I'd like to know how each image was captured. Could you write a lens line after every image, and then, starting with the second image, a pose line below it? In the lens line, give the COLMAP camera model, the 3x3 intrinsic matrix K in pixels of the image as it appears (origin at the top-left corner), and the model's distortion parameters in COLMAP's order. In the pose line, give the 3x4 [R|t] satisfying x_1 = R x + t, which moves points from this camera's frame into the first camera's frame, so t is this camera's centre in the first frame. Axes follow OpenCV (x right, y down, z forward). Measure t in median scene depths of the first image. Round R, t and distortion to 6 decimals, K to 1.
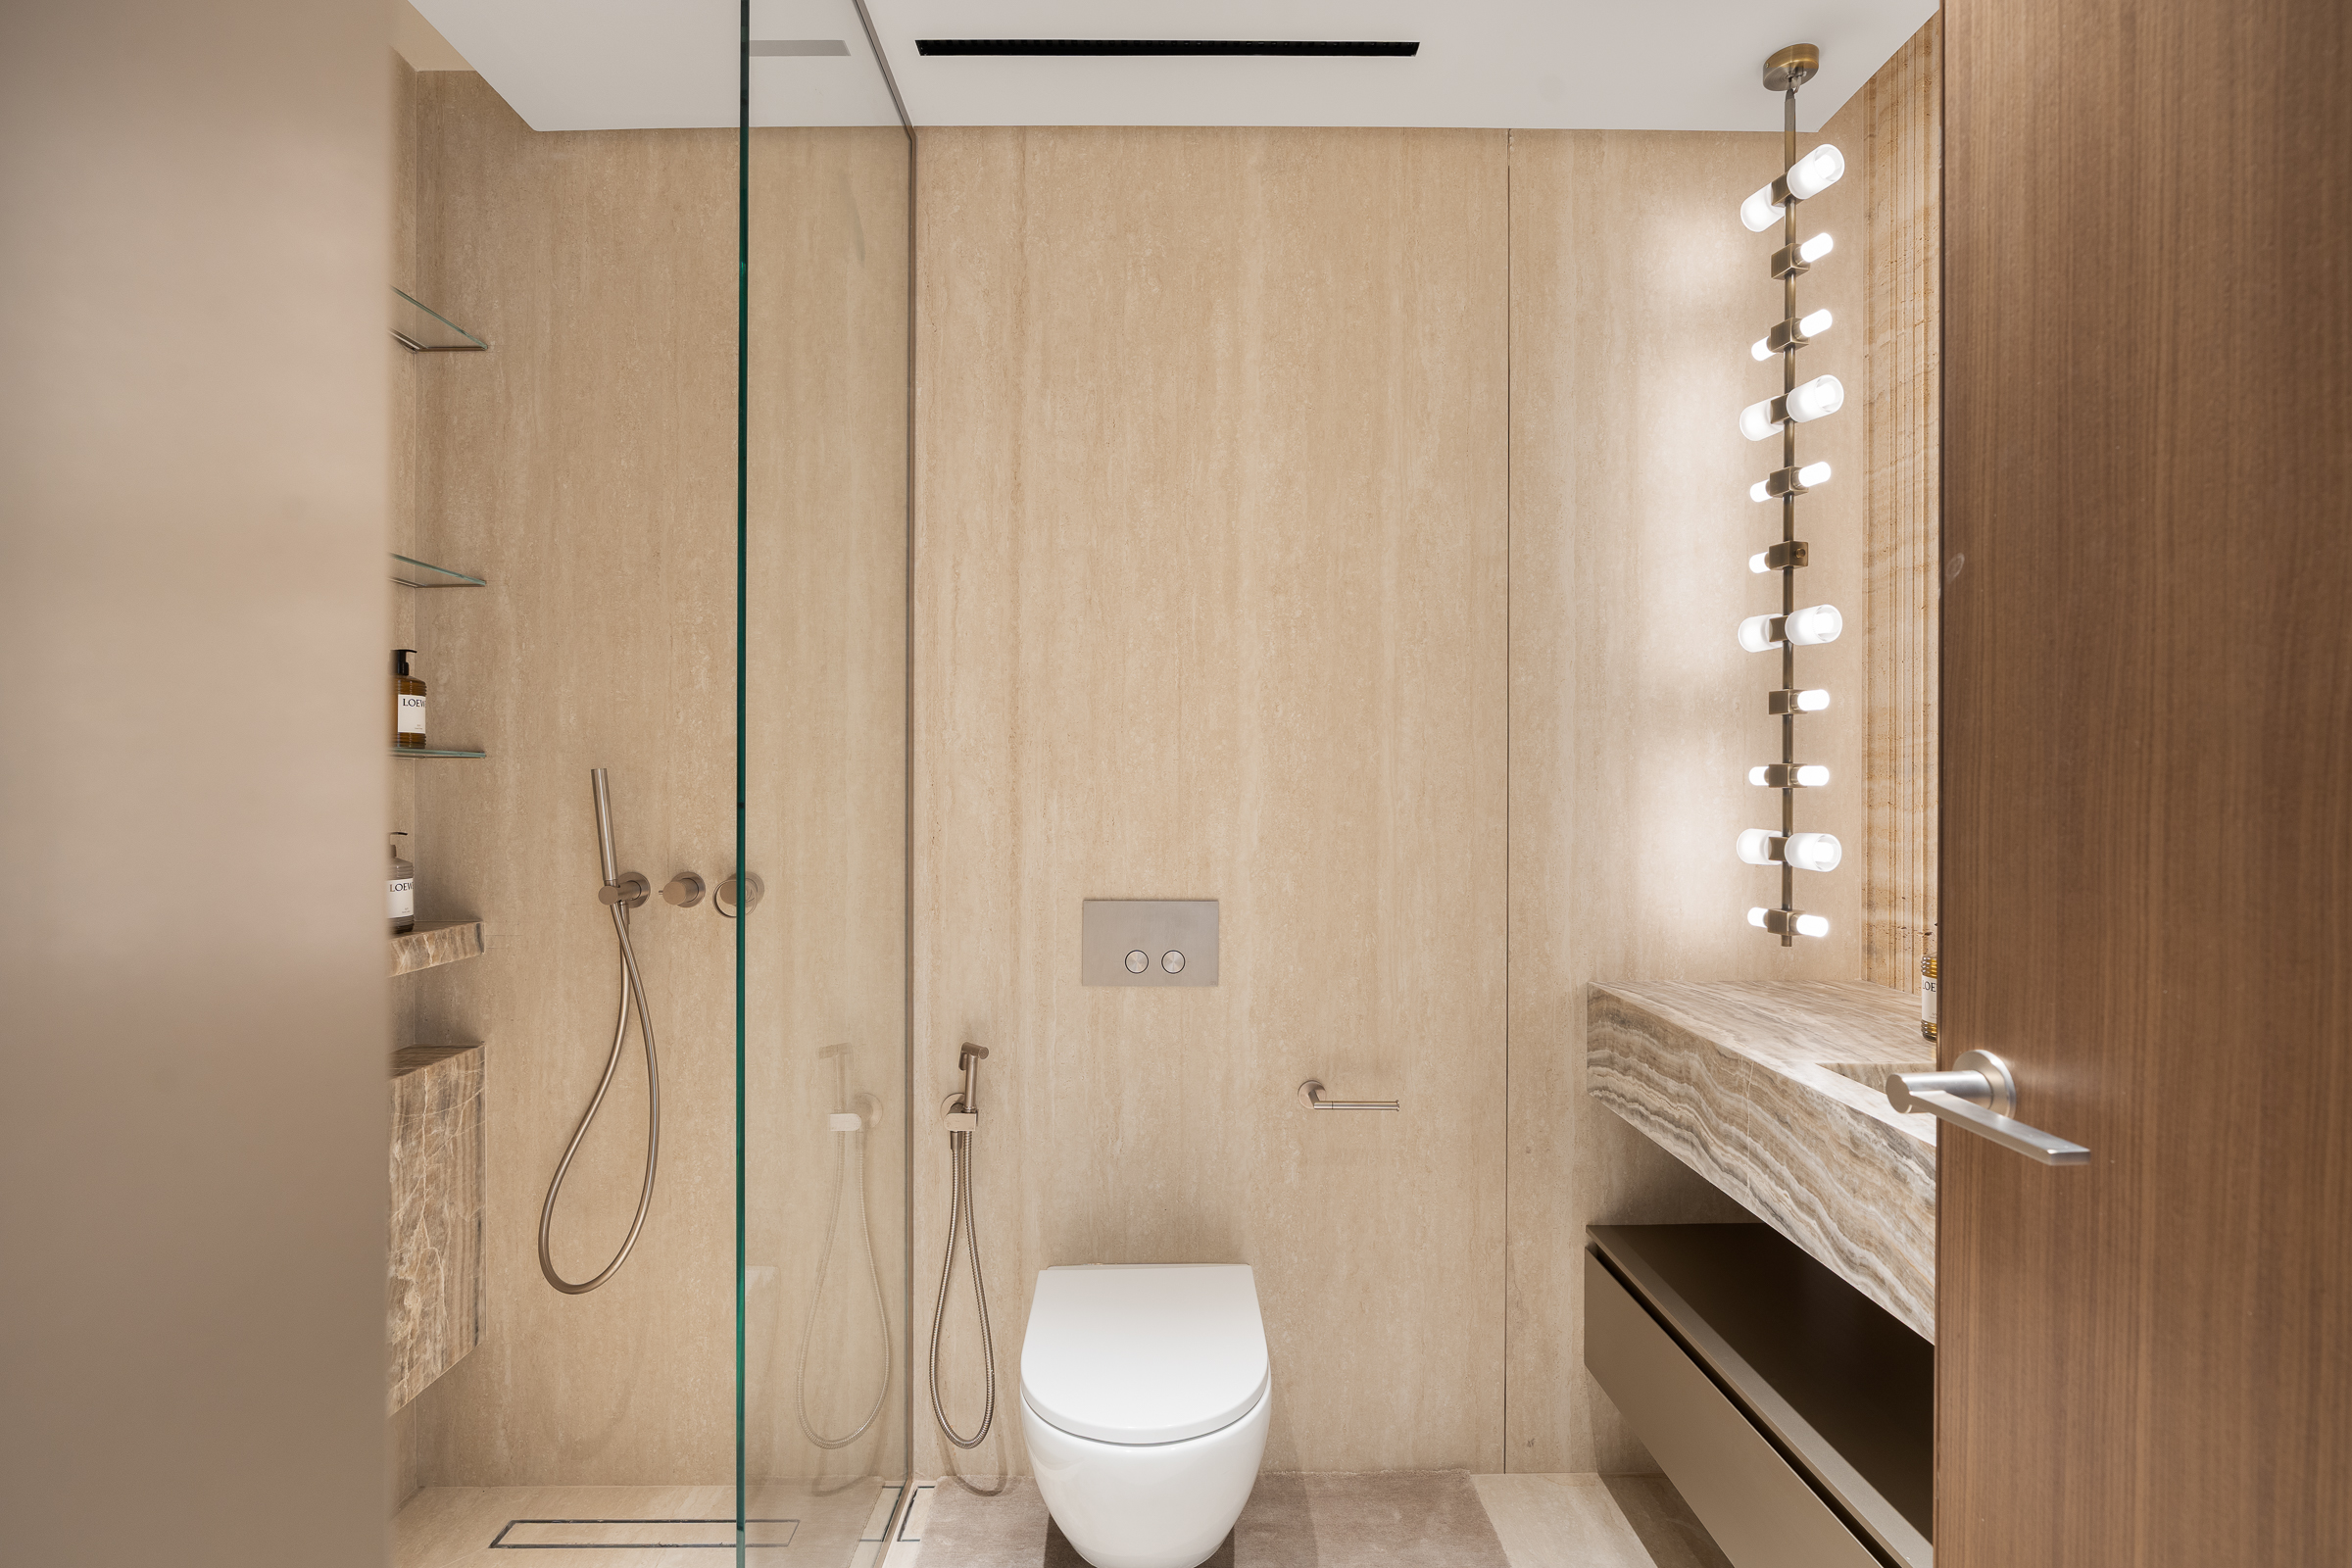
lens RADIAL K [[1077.8, 0, 1176.5], [0, 1077.8, 779.0], [0, 0, 1]] dist [-0.001607, -0.000097]
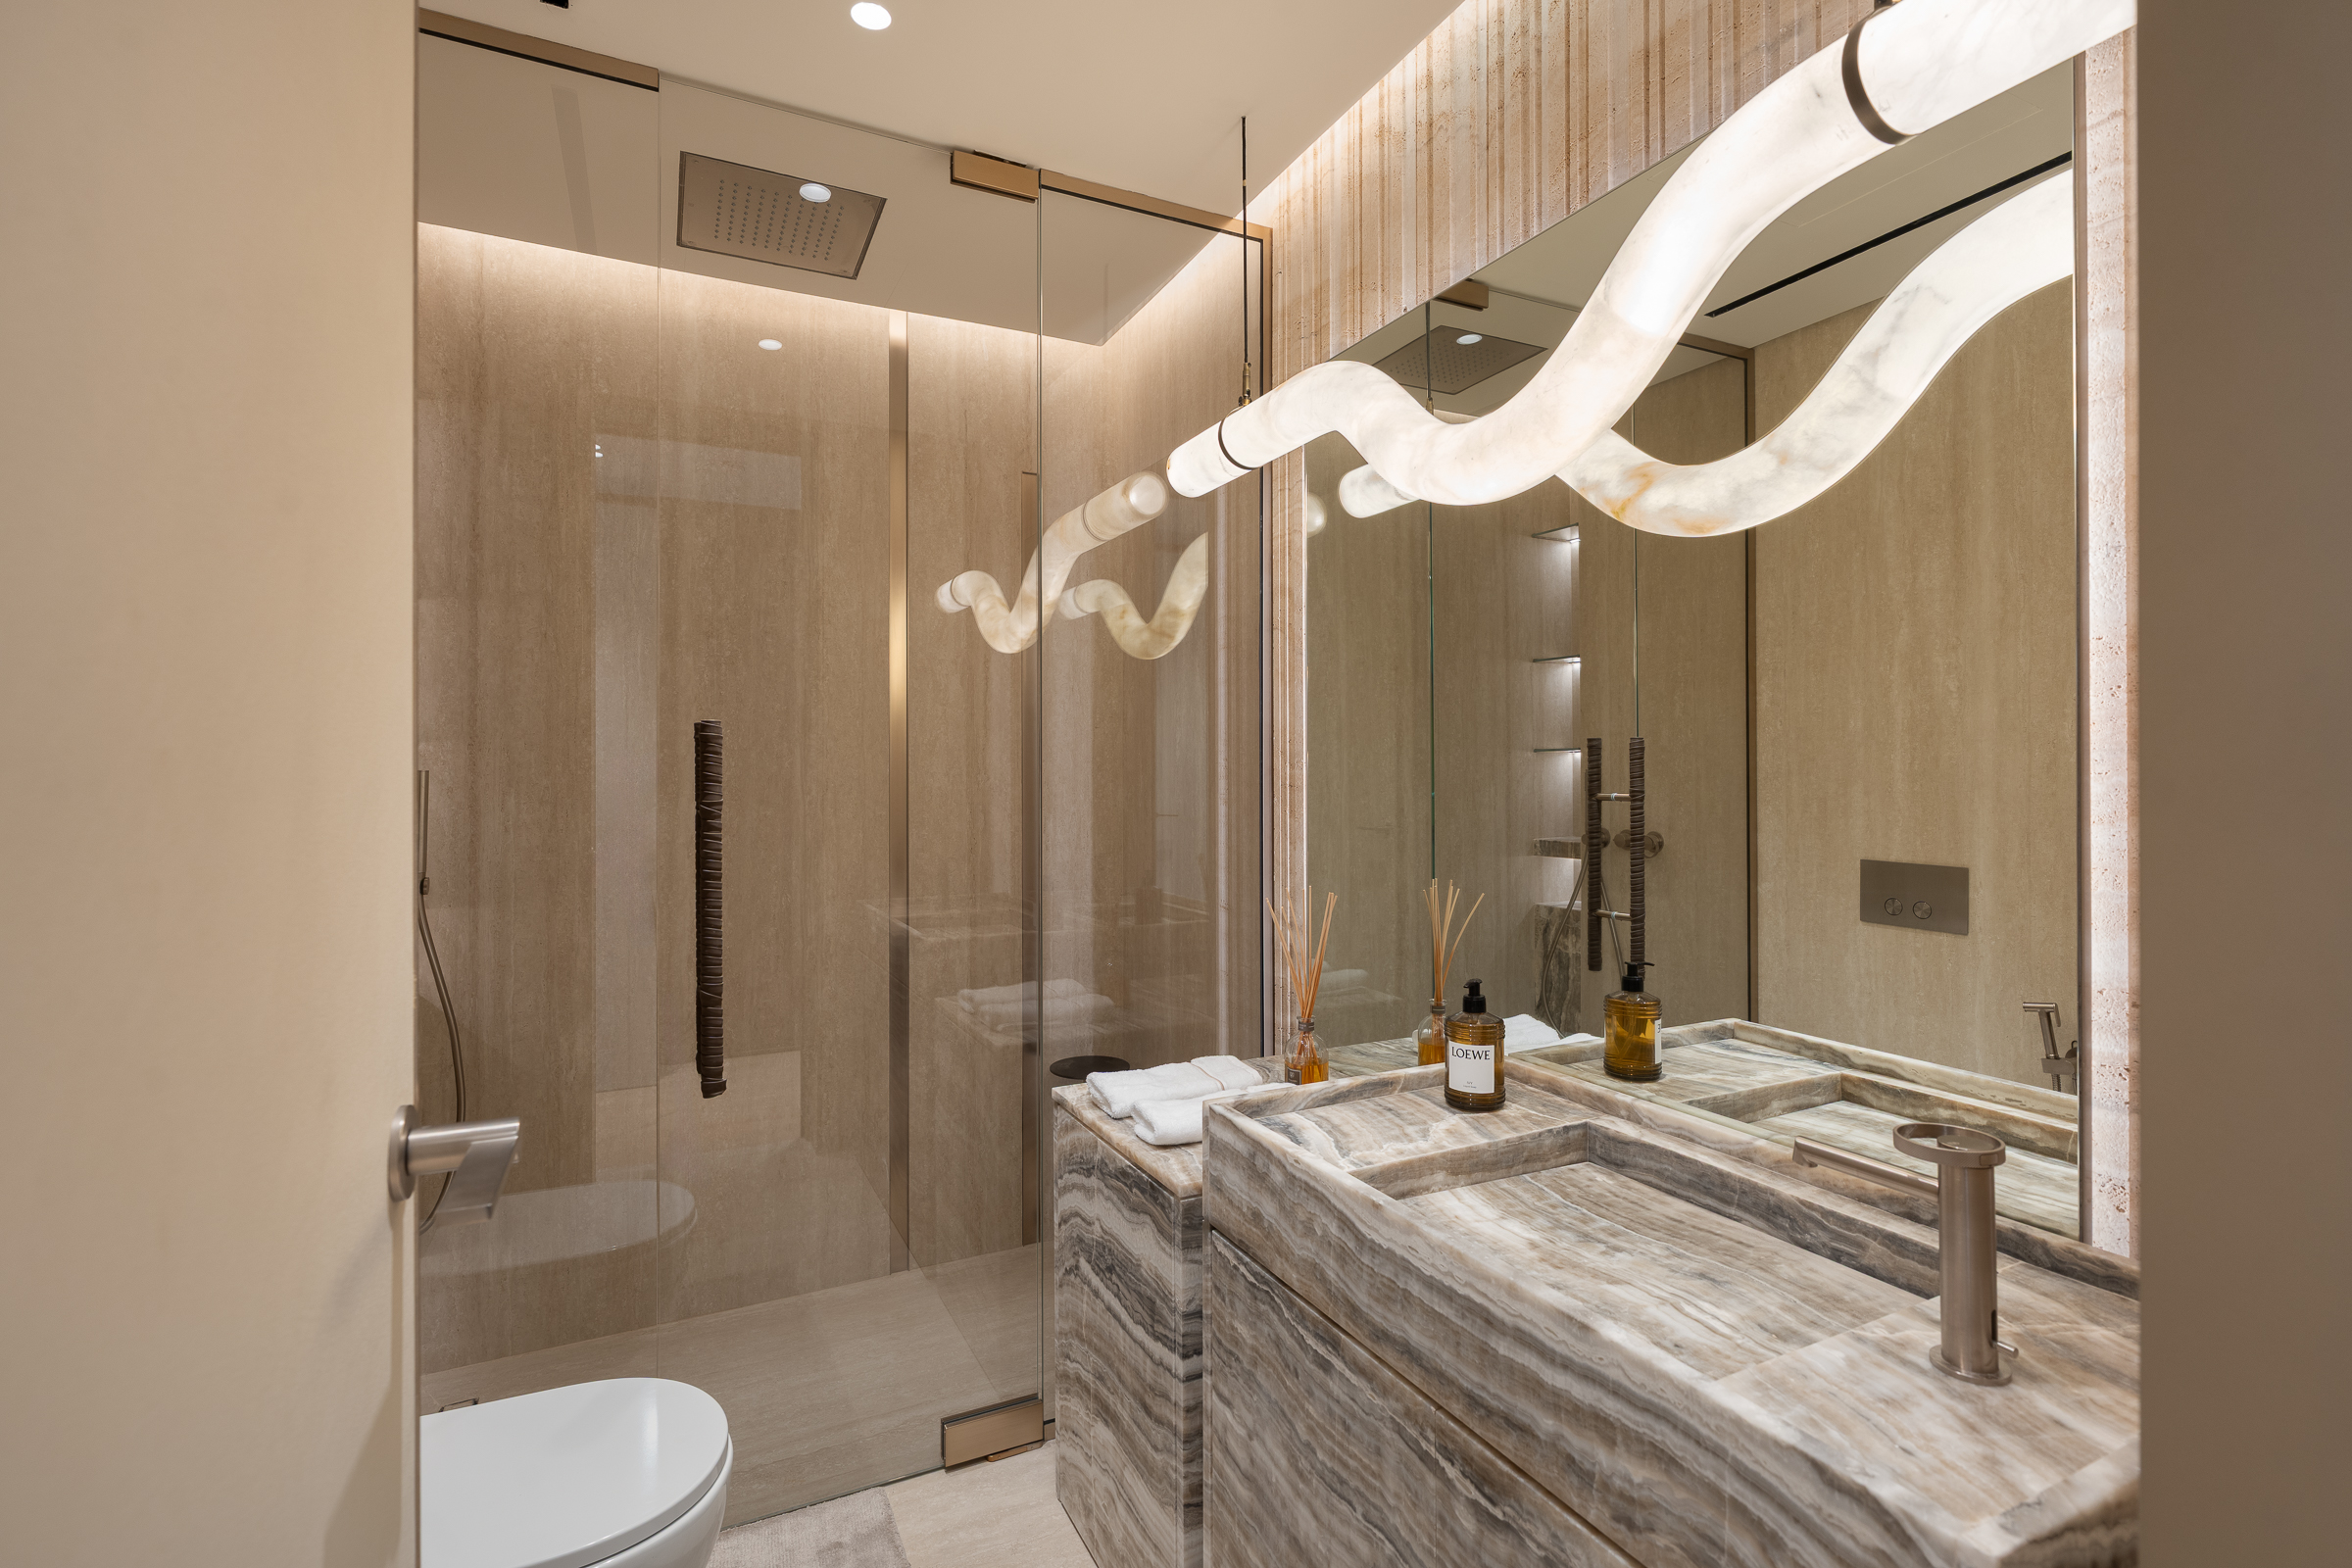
lens RADIAL K [[1077.8, 0, 1175.8], [0, 1077.8, 780.5], [0, 0, 1]] dist [-0.001607, -0.000097]
pose [[0.909453, -0.000675, 0.415807, 0.063304], [0.000496, 1.000000, 0.000539, 0.000987], [-0.415807, -0.000284, 0.909453, -0.421350]]
